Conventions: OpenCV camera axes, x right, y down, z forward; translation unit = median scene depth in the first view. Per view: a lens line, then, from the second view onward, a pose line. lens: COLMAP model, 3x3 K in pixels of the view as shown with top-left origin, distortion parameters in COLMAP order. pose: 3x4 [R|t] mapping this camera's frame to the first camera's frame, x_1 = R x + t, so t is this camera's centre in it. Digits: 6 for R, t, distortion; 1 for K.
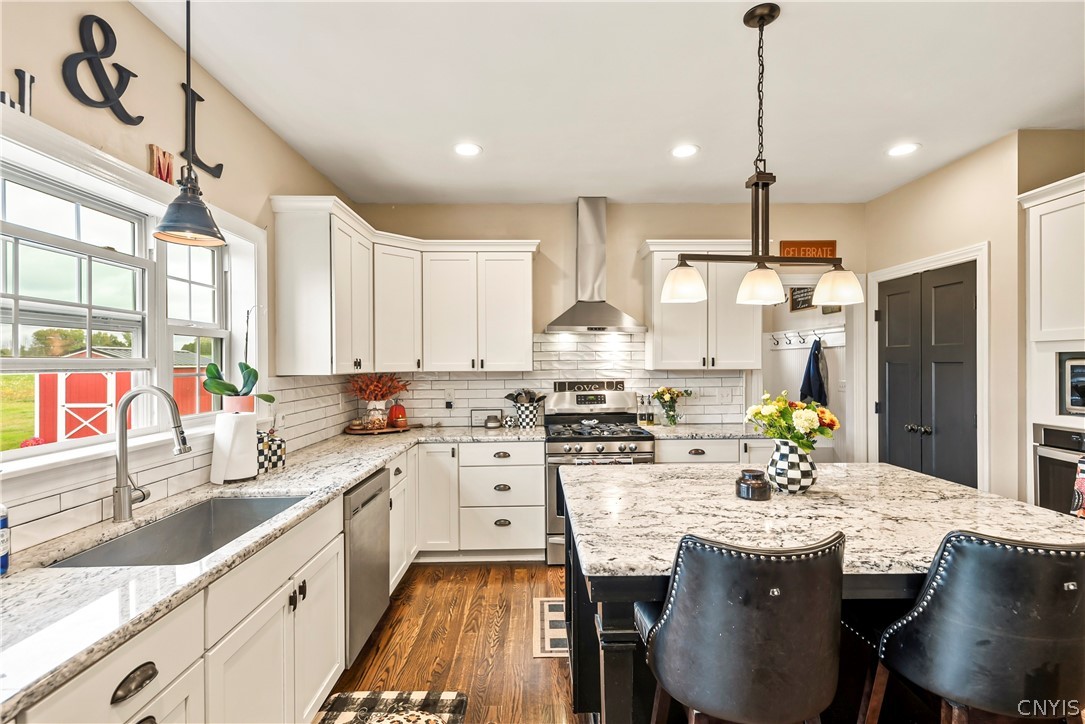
lens RADIAL K [[510.1, 0, 543.3], [0, 510.1, 361.6], [0, 0, 1]] dist [0.003917, -0.000593]
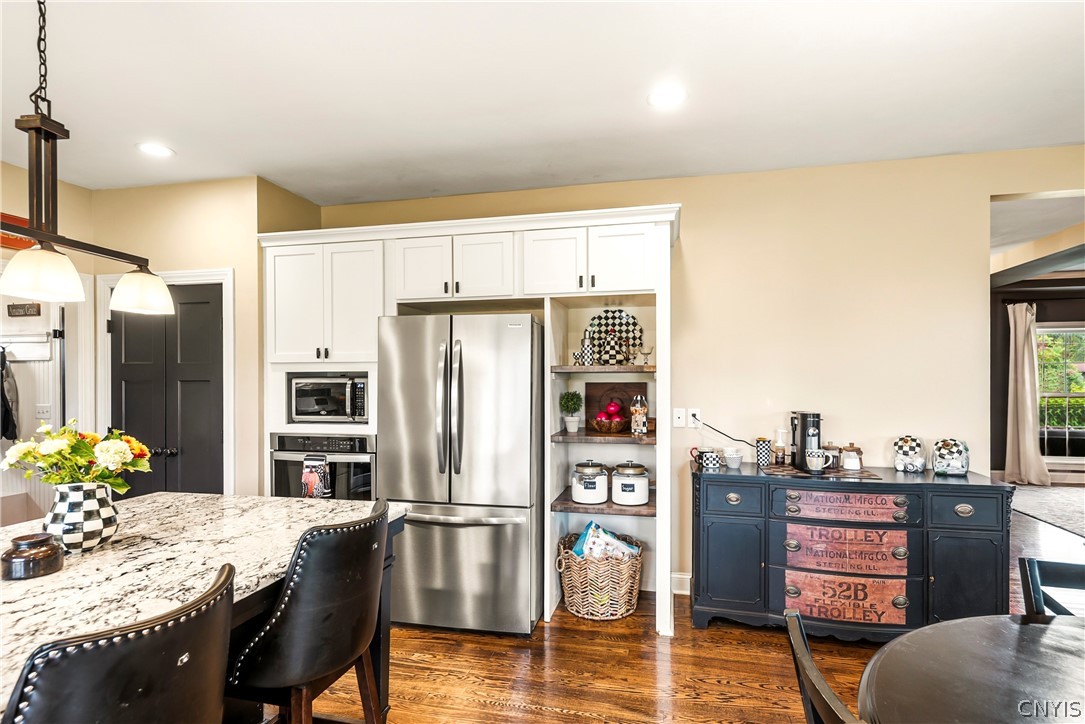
lens RADIAL K [[543.7, 0, 566.5], [0, 543.7, 373.5], [0, 0, 1]] dist [0.004693, -0.003229]
pose [[0.203341, 0.011264, 0.979043, -0.170749], [0.000503, 0.999932, -0.011609, 0.000374], [-0.979108, 0.002853, 0.203321, 0.127246]]
